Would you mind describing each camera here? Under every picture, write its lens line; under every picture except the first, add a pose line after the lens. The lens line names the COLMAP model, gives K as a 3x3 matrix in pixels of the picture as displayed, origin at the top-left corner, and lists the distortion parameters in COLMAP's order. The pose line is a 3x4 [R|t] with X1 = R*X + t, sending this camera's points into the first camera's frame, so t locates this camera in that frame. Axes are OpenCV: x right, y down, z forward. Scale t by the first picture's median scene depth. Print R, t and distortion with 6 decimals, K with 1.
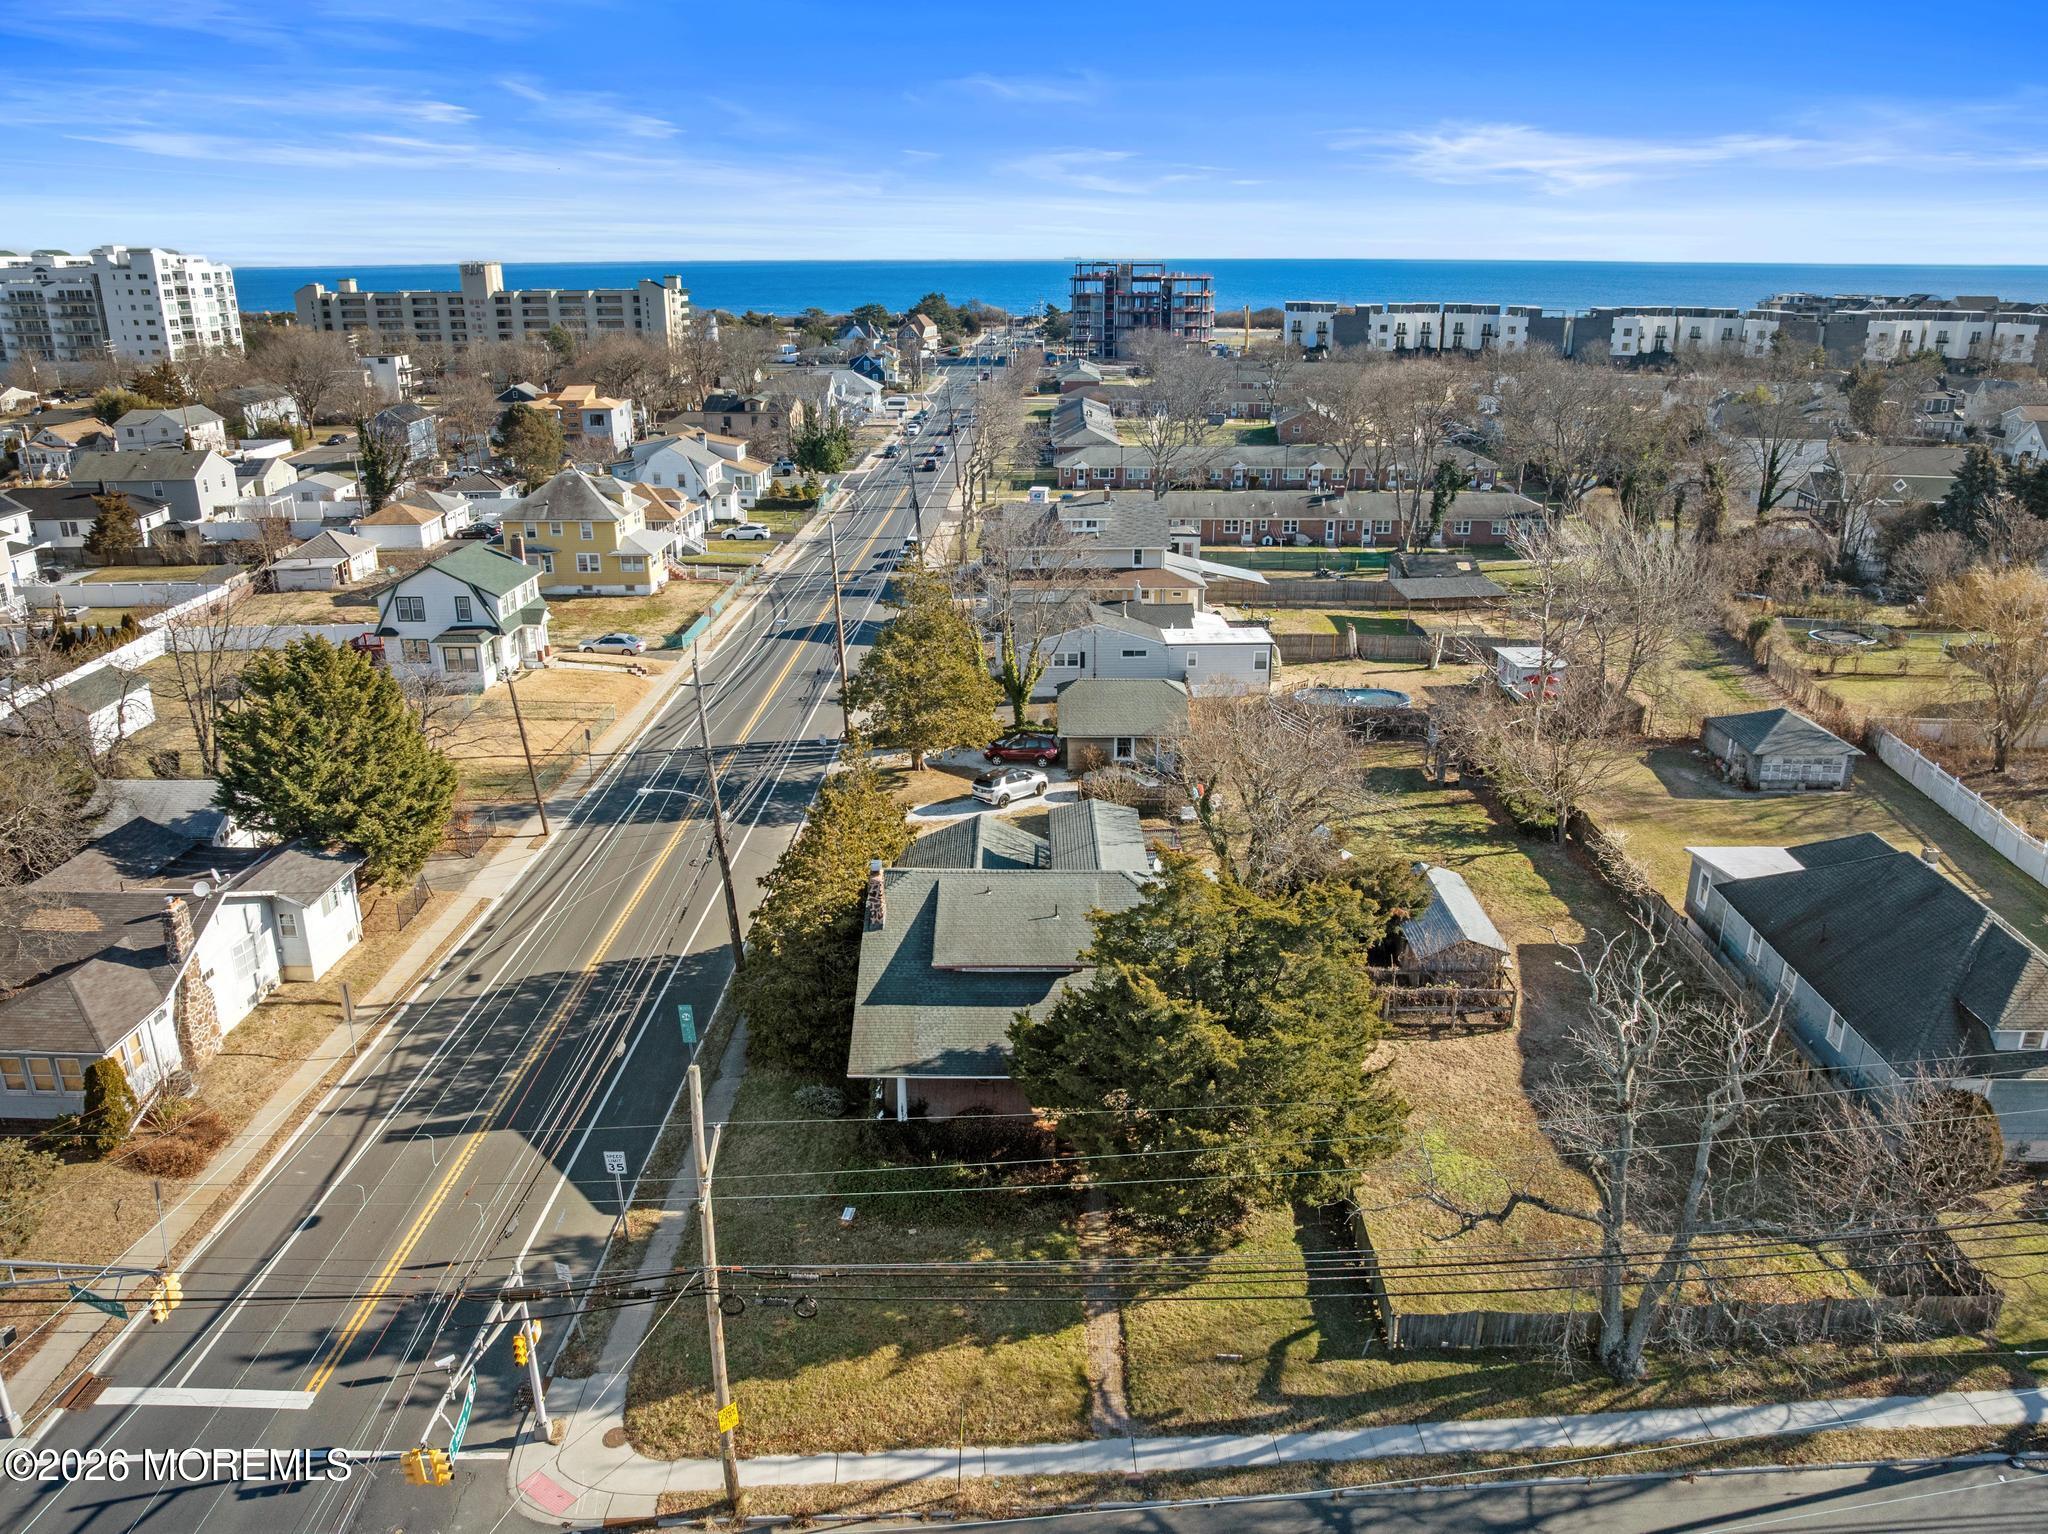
lens RADIAL K [[1446.4, 0, 1000.9], [0, 1446.4, 762.6], [0, 0, 1]] dist [-0.043373, 0.011255]
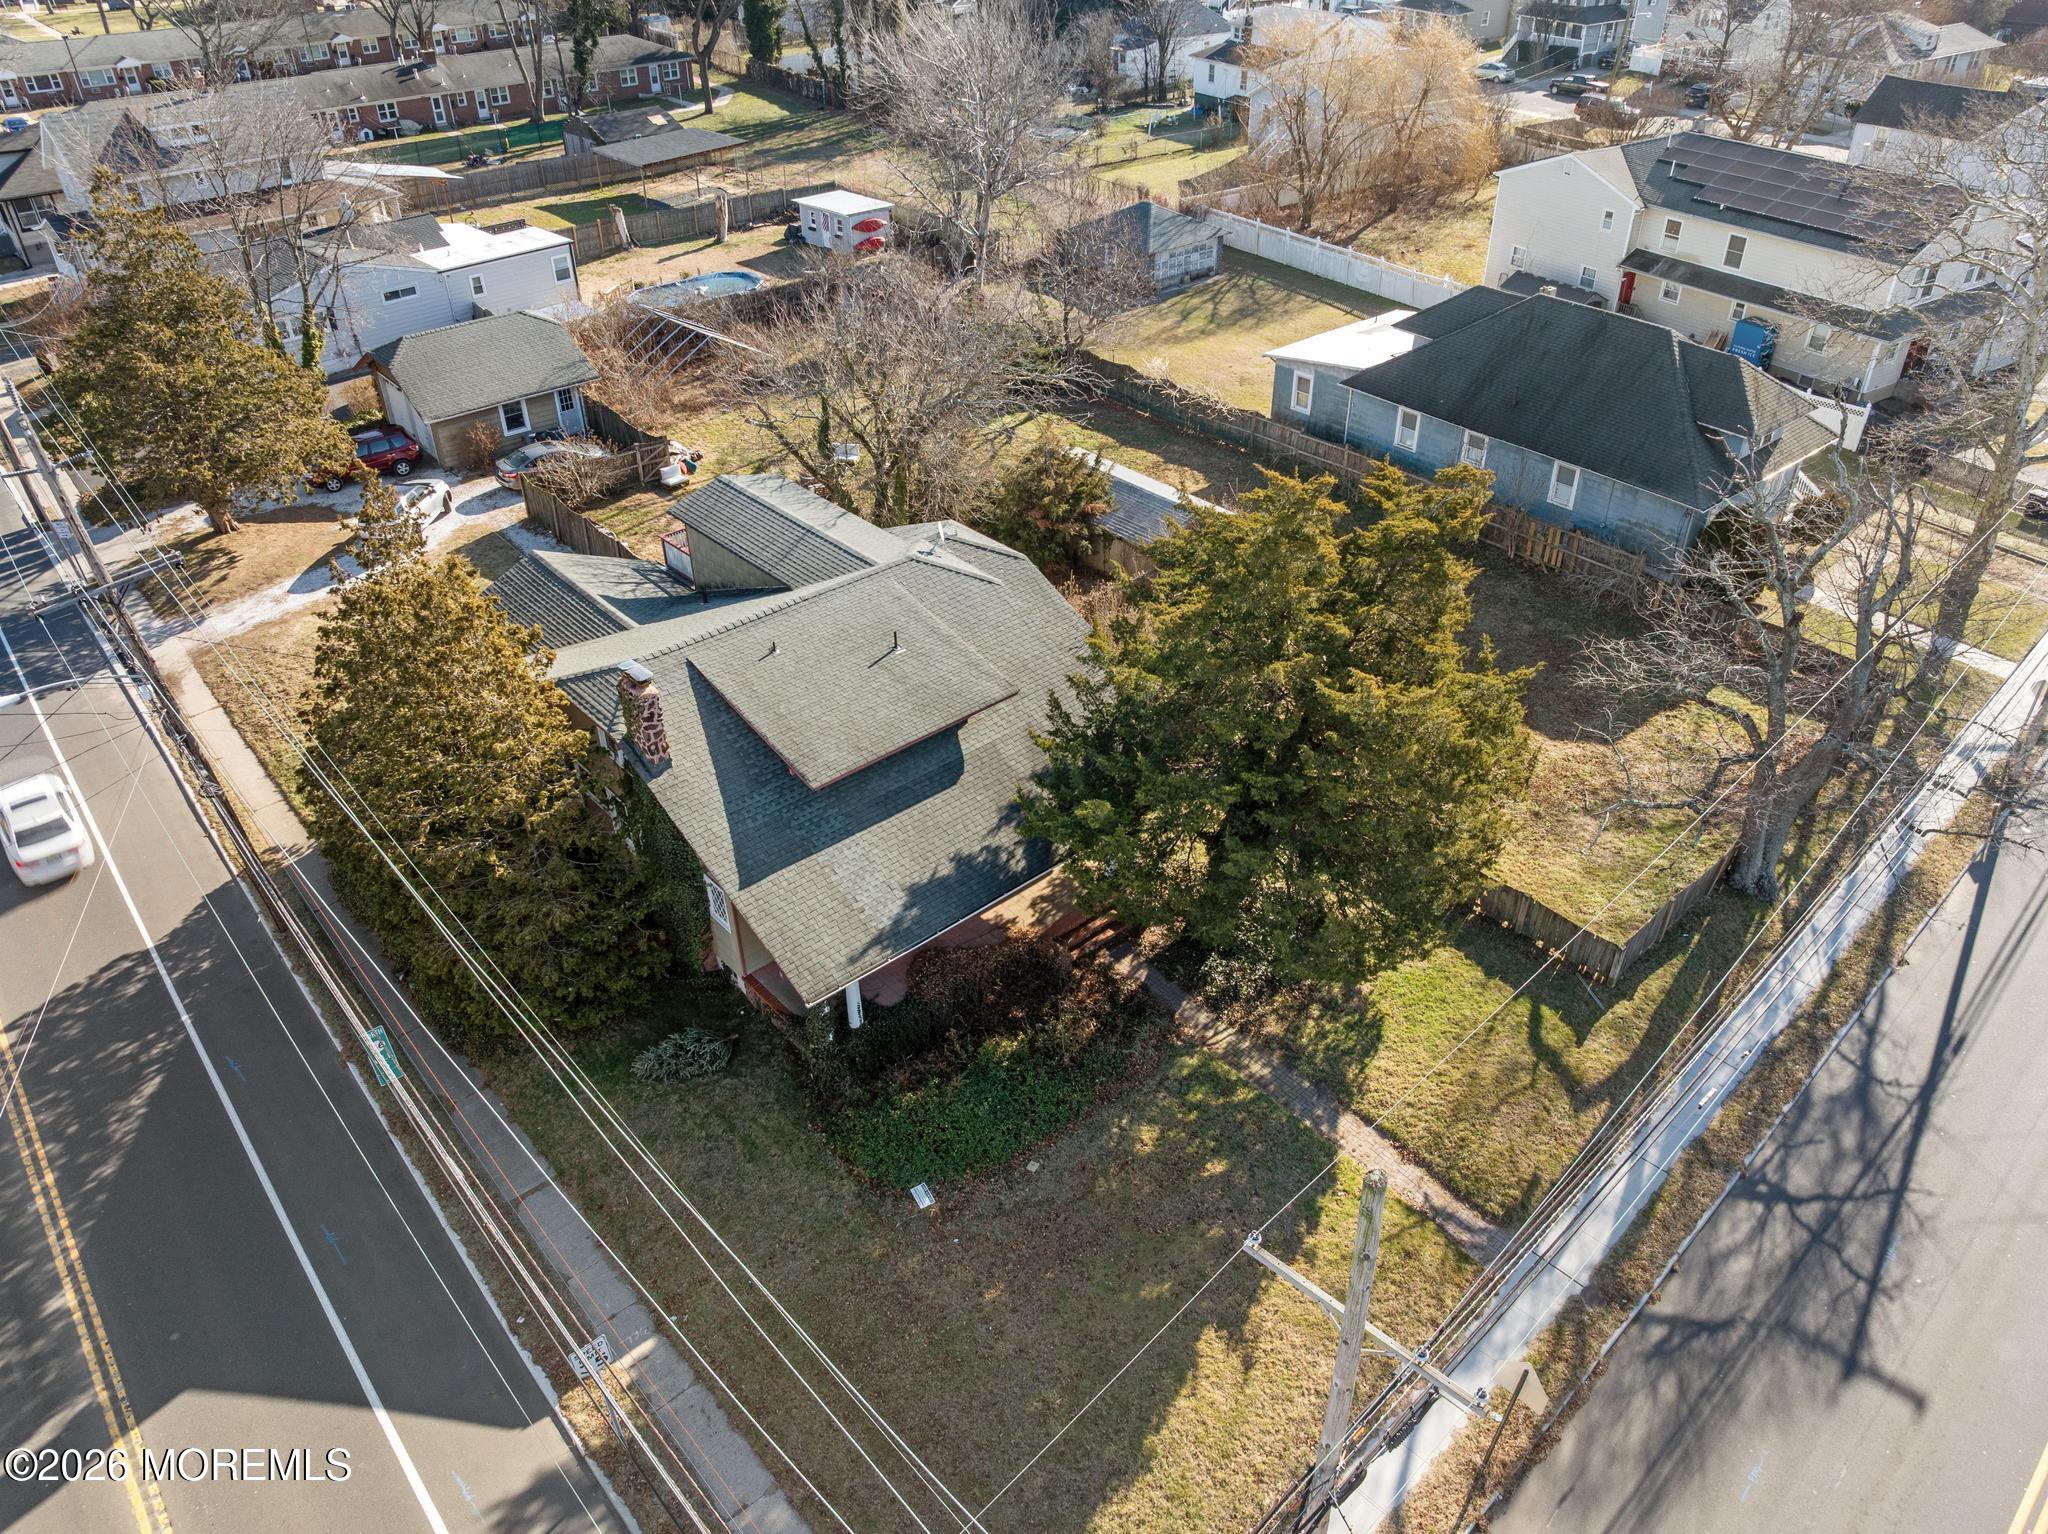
lens RADIAL K [[1446.5, 0, 994.0], [0, 1446.5, 749.8], [0, 0, 1]] dist [-0.057519, 0.033251]
pose [[0.749164, -0.378189, 0.543807, -0.157014], [0.228977, 0.918233, 0.323138, -0.028177], [-0.621548, -0.117564, 0.774504, 0.227846]]
